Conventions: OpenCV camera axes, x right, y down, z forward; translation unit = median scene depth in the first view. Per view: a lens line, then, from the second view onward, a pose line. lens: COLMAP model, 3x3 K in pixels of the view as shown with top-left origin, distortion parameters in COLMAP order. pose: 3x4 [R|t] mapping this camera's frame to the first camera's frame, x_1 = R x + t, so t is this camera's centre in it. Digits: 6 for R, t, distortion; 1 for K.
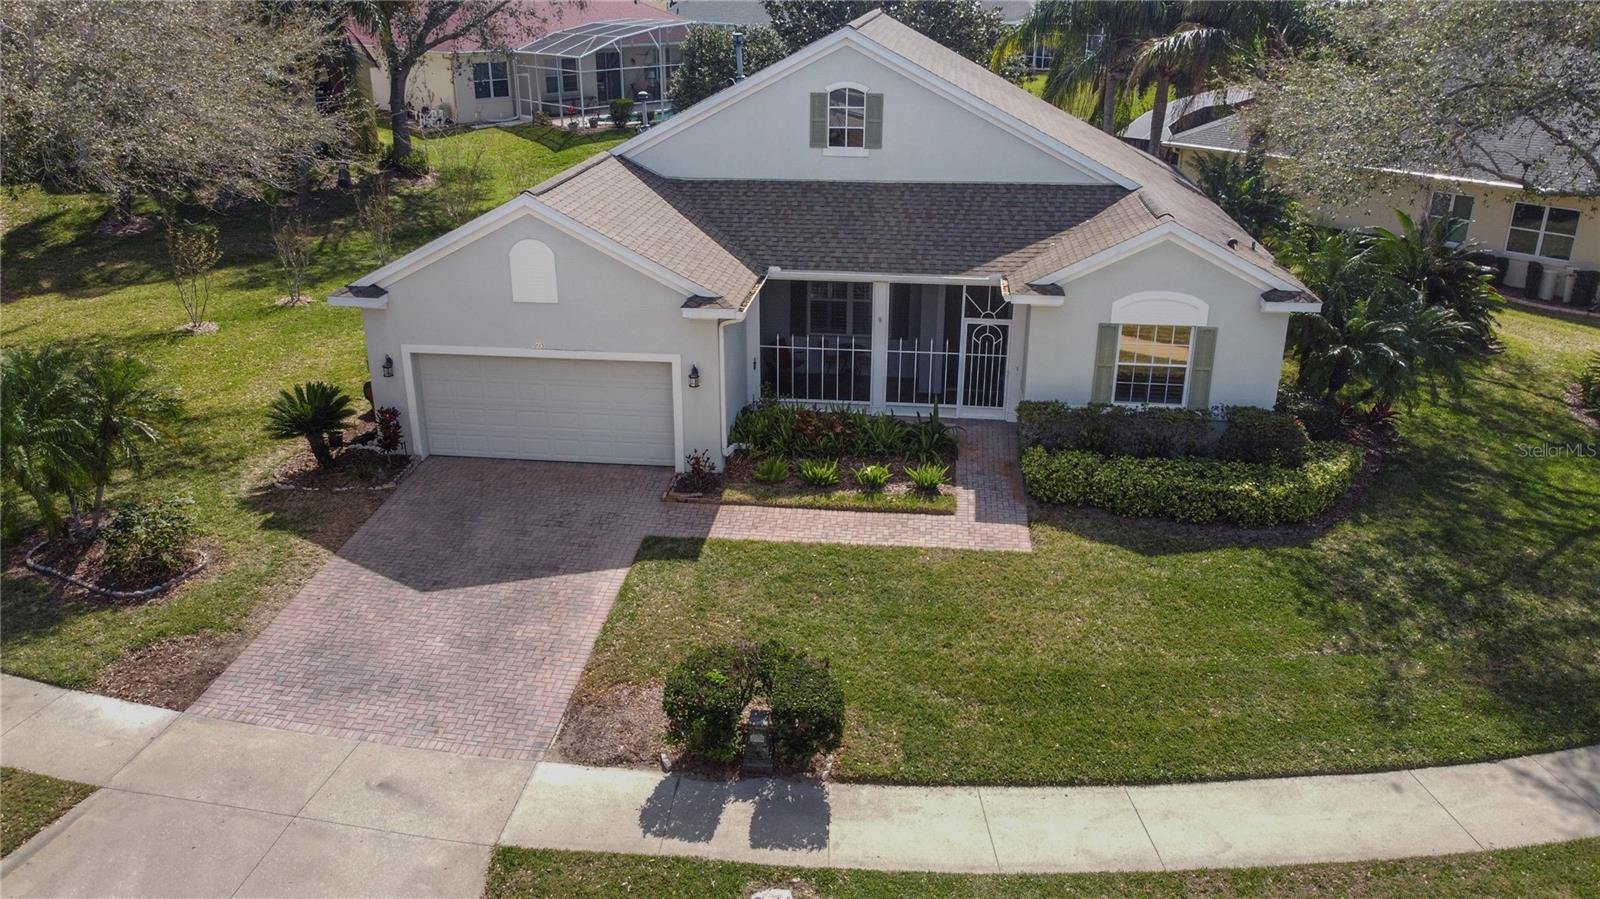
lens RADIAL K [[1156.0, 0, 798.1], [0, 1156.0, 456.5], [0, 0, 1]] dist [0.019271, -0.014220]
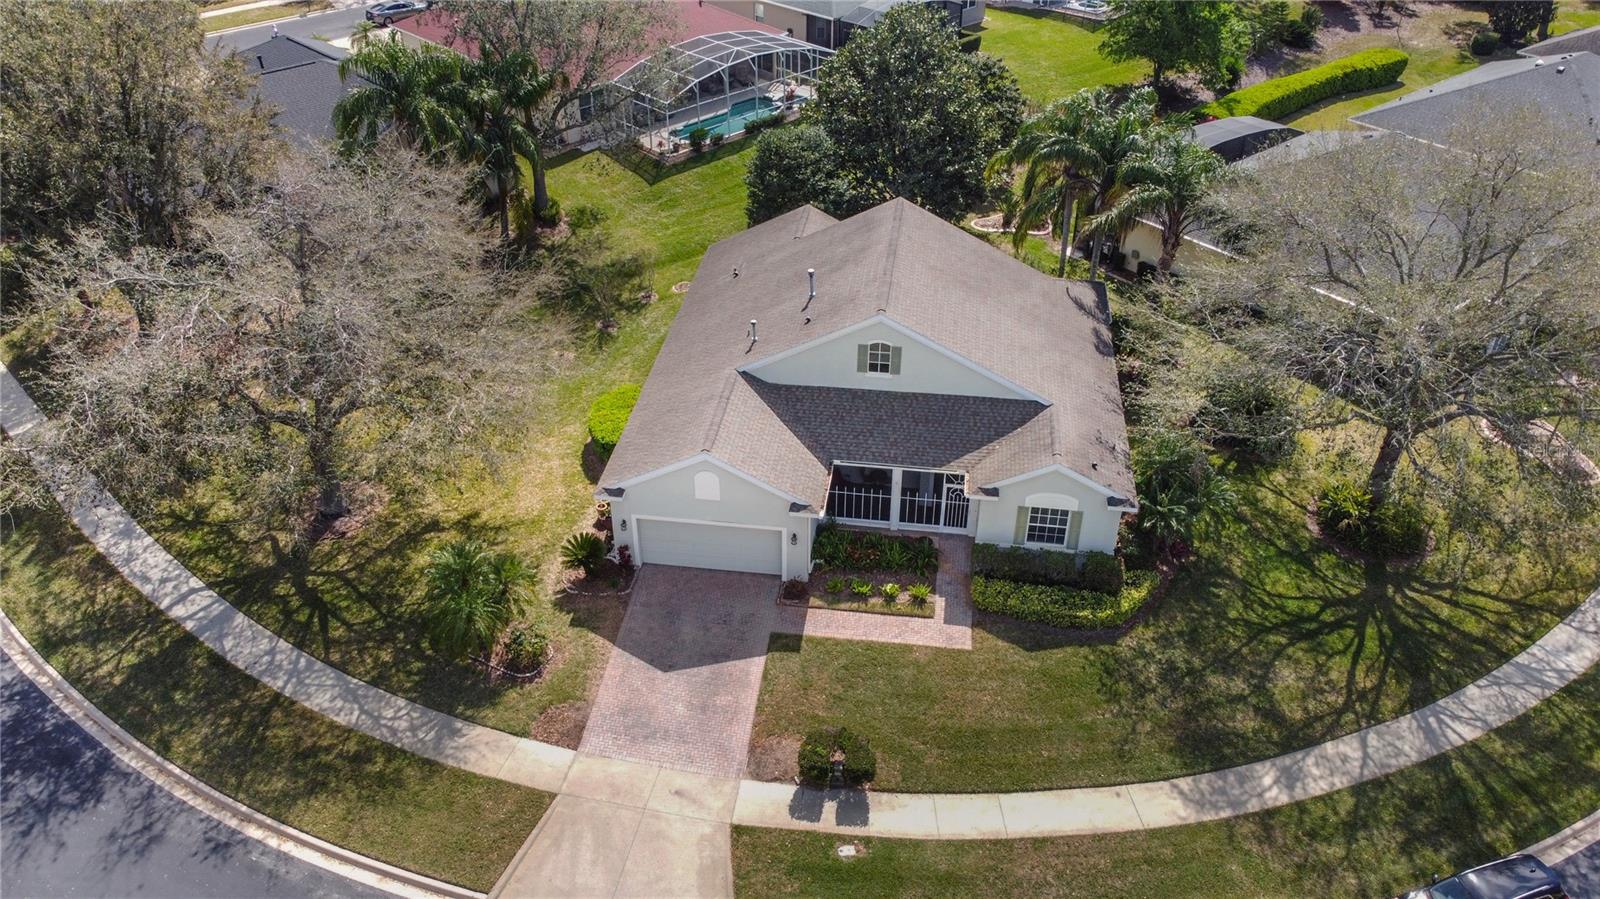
lens RADIAL K [[1156.0, 0, 800.2], [0, 1156.0, 446.4], [0, 0, 1]] dist [0.019271, -0.014220]
pose [[0.999935, 0.008437, -0.007638, -0.076057], [-0.006468, 0.973496, 0.228611, -0.711091], [0.009364, -0.228547, 0.973488, -0.845327]]
